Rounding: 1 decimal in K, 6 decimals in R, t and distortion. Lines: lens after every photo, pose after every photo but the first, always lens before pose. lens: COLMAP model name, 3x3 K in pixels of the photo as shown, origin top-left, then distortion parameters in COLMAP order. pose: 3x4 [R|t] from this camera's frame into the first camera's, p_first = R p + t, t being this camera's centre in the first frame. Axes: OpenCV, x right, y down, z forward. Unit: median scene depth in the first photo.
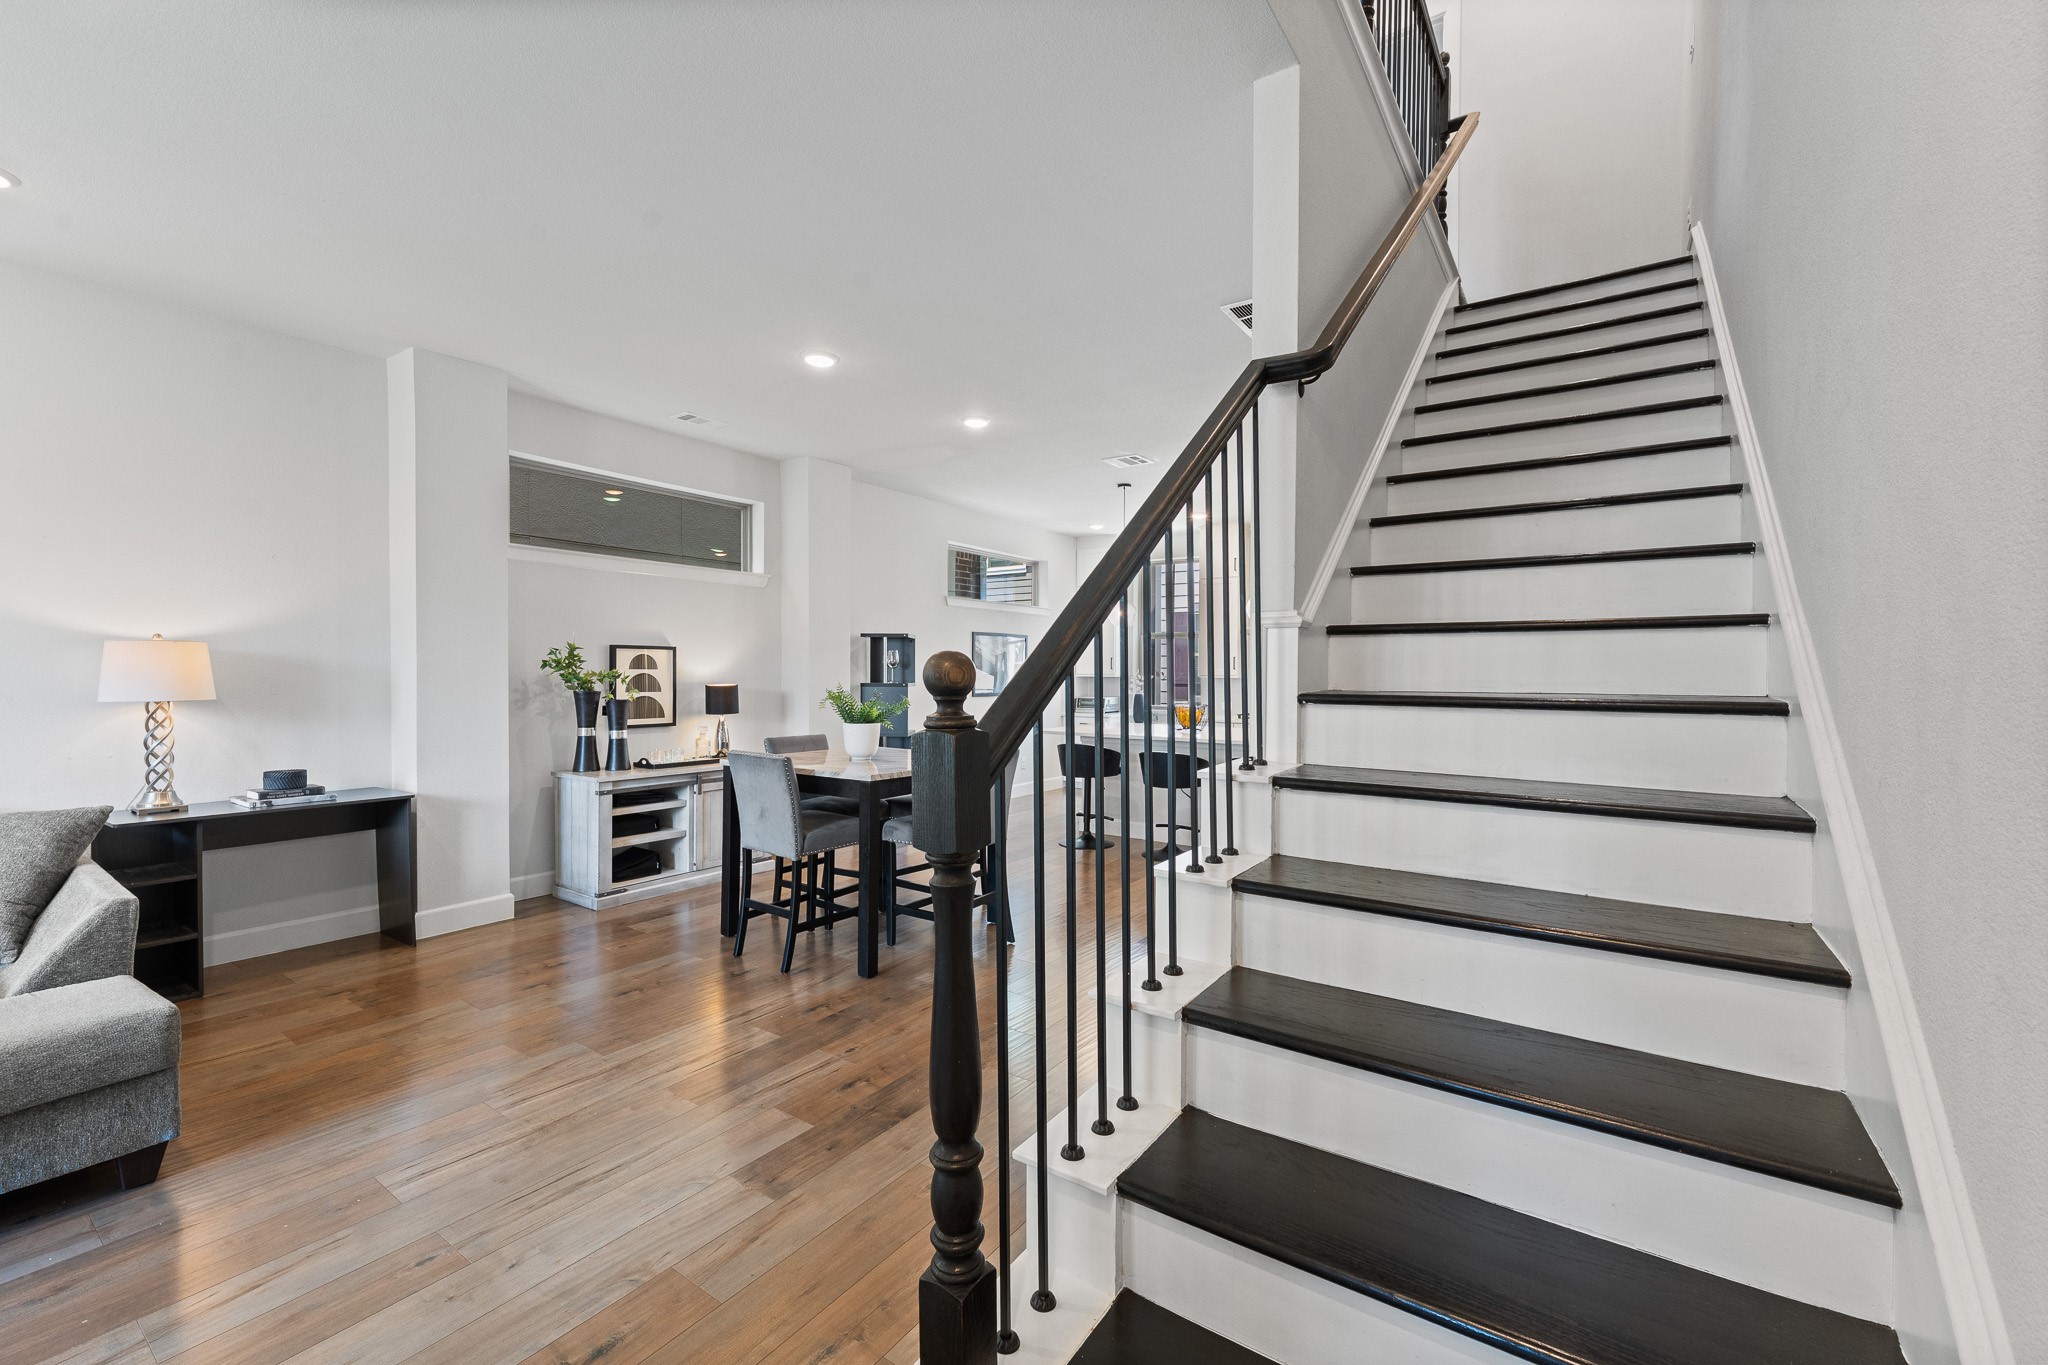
lens RADIAL K [[833.8, 0, 1028.5], [0, 833.8, 683.9], [0, 0, 1]] dist [0.000809, -0.001720]
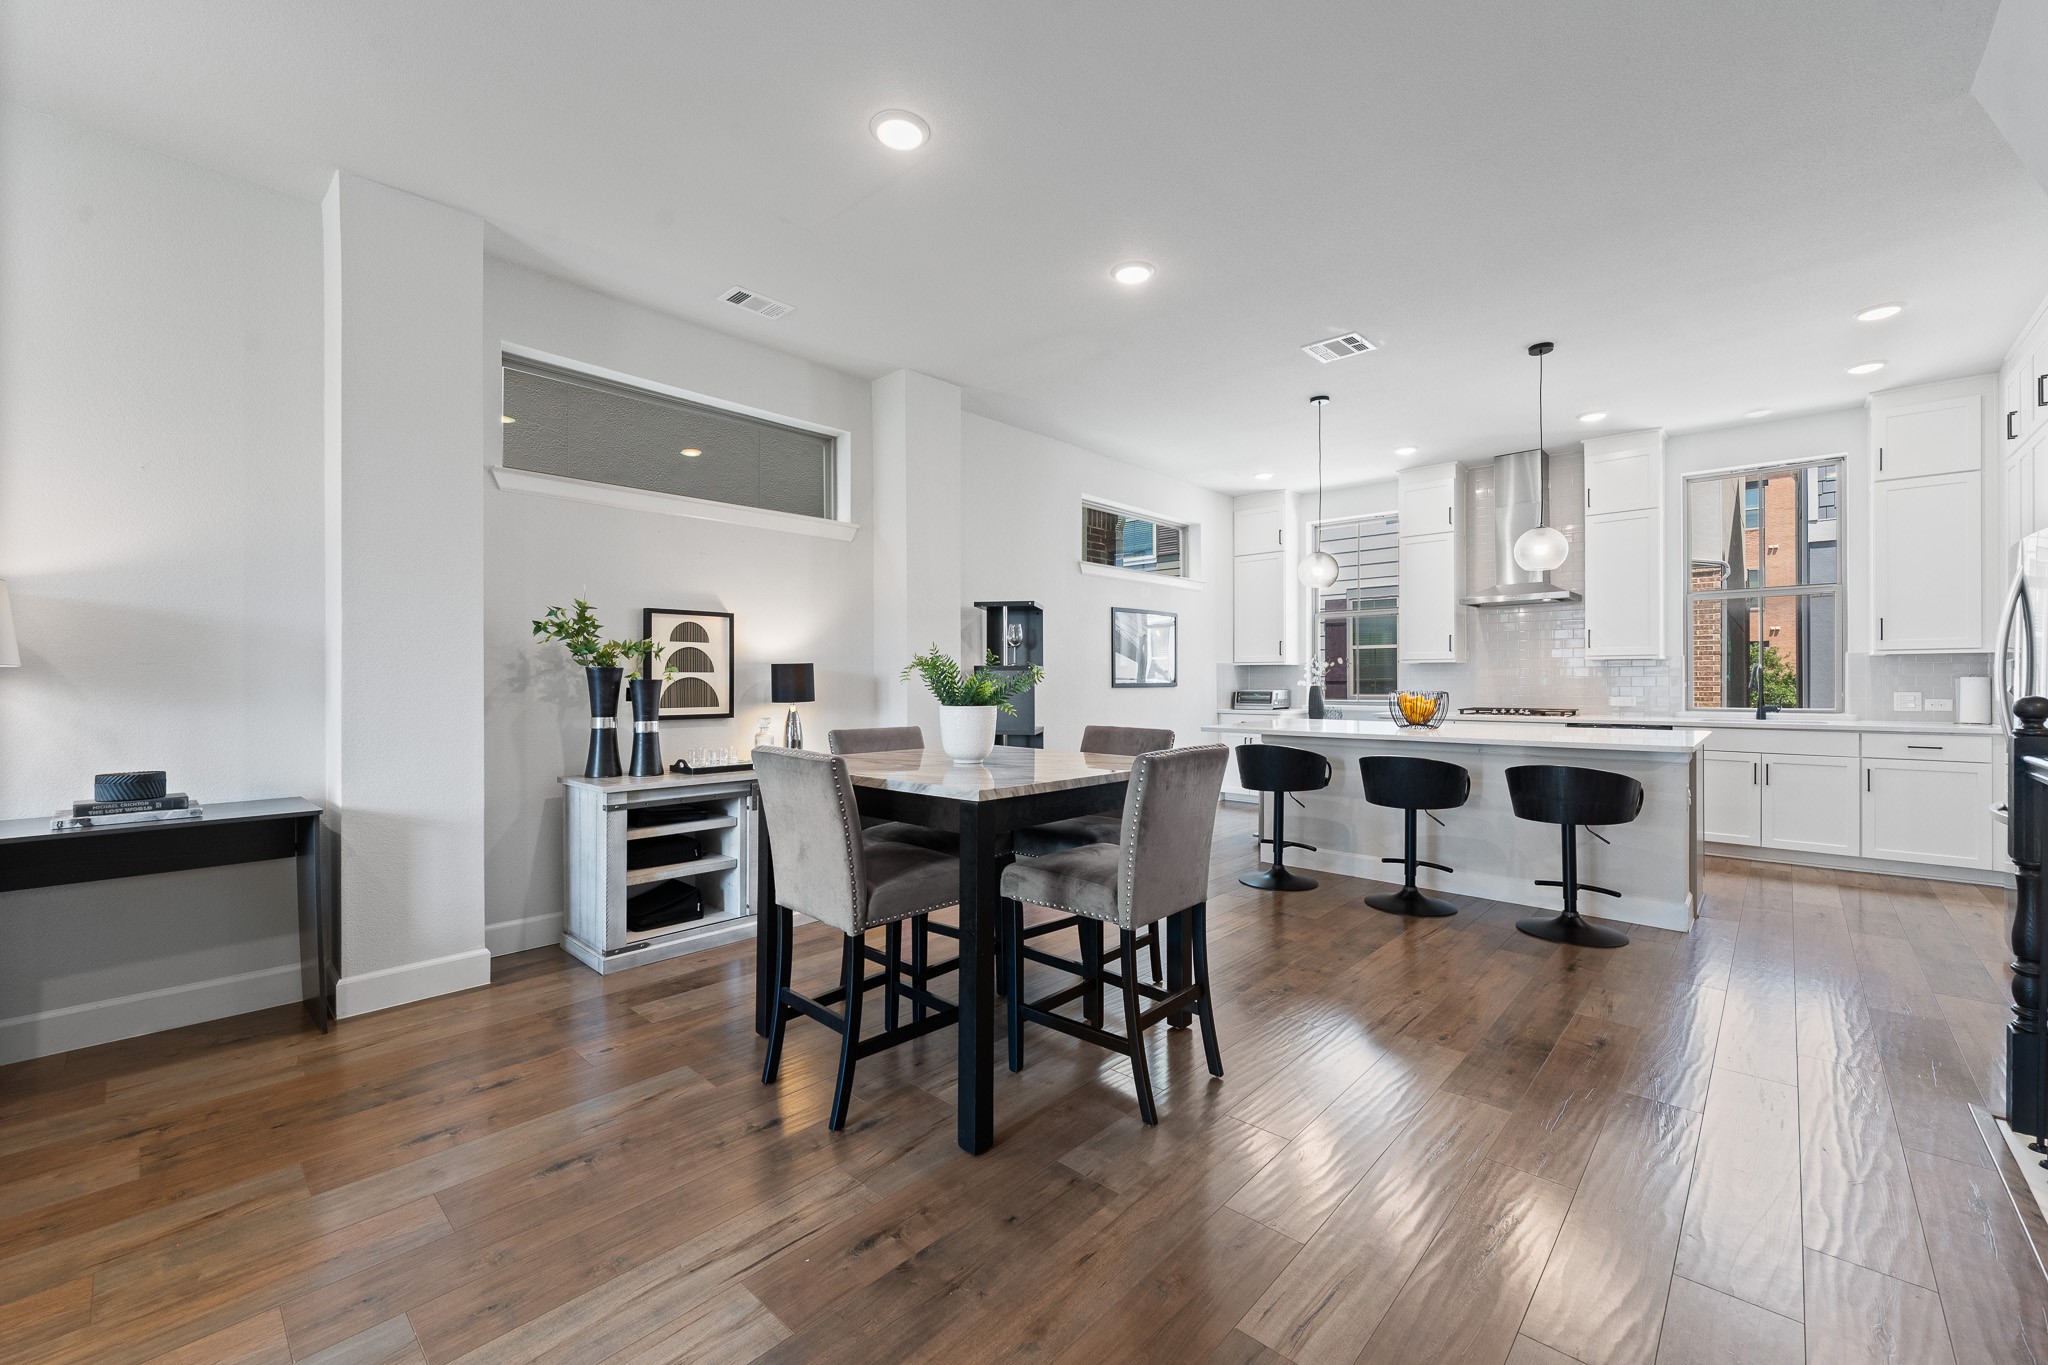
lens RADIAL K [[833.8, 0, 1027.1], [0, 833.8, 677.3], [0, 0, 1]] dist [0.000809, -0.001720]
pose [[0.989347, -0.008116, -0.145351, -0.057644], [0.005935, 0.999863, -0.015436, 0.032559], [0.145456, 0.014409, 0.989260, 0.345823]]
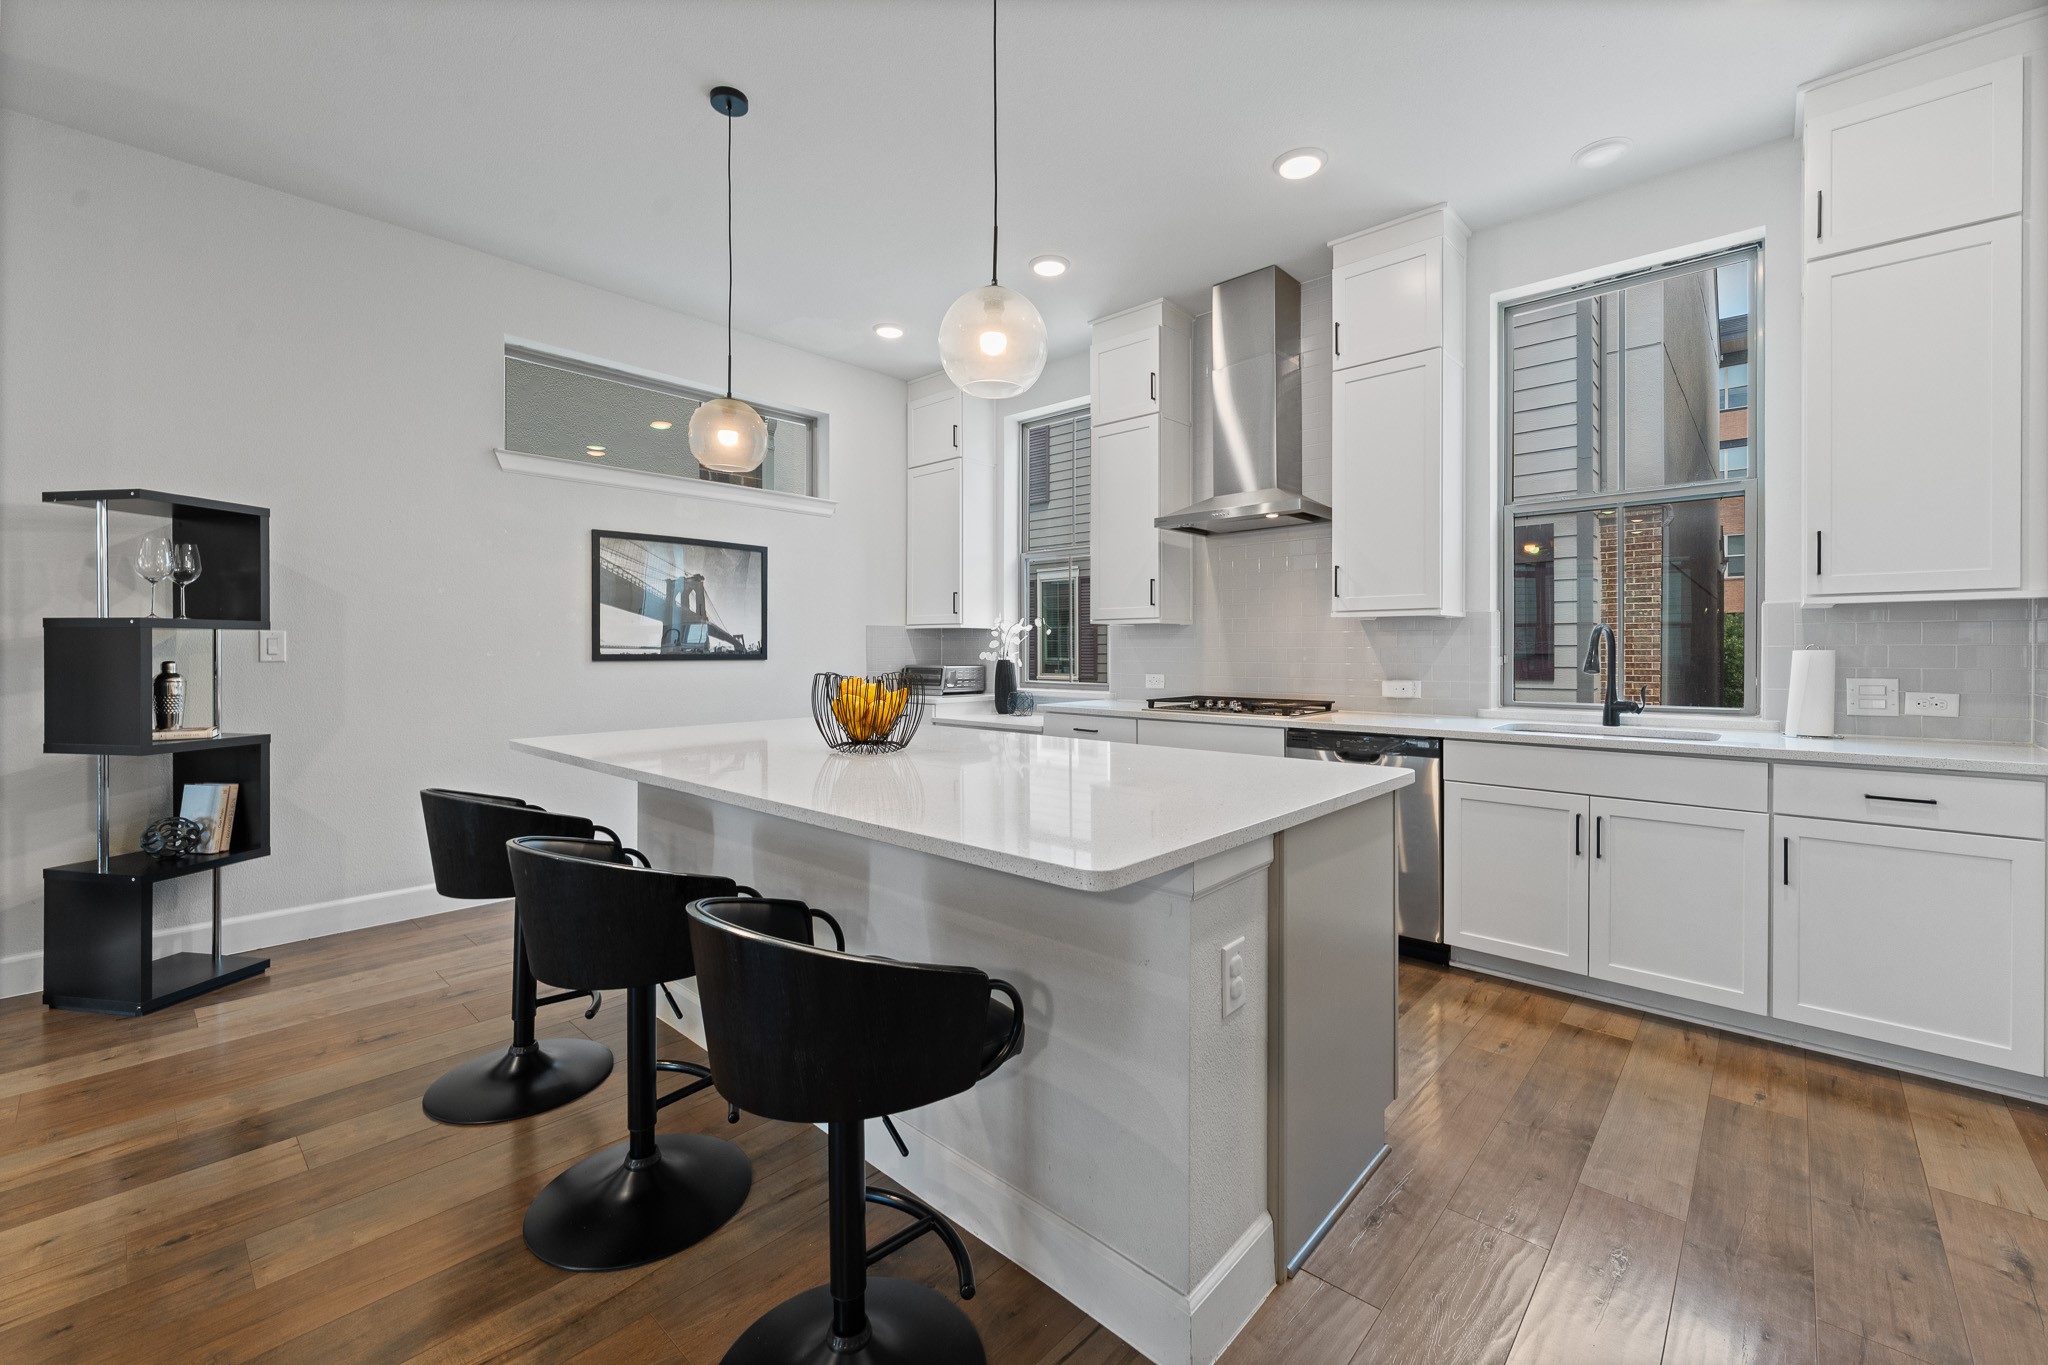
lens RADIAL K [[833.8, 0, 1030.8], [0, 833.8, 649.9], [0, 0, 1]] dist [0.000809, -0.001720]
pose [[0.989888, -0.001916, -0.141841, 0.496758], [0.000055, 0.999914, -0.013126, 0.028903], [0.141854, 0.012985, 0.989802, 1.021587]]
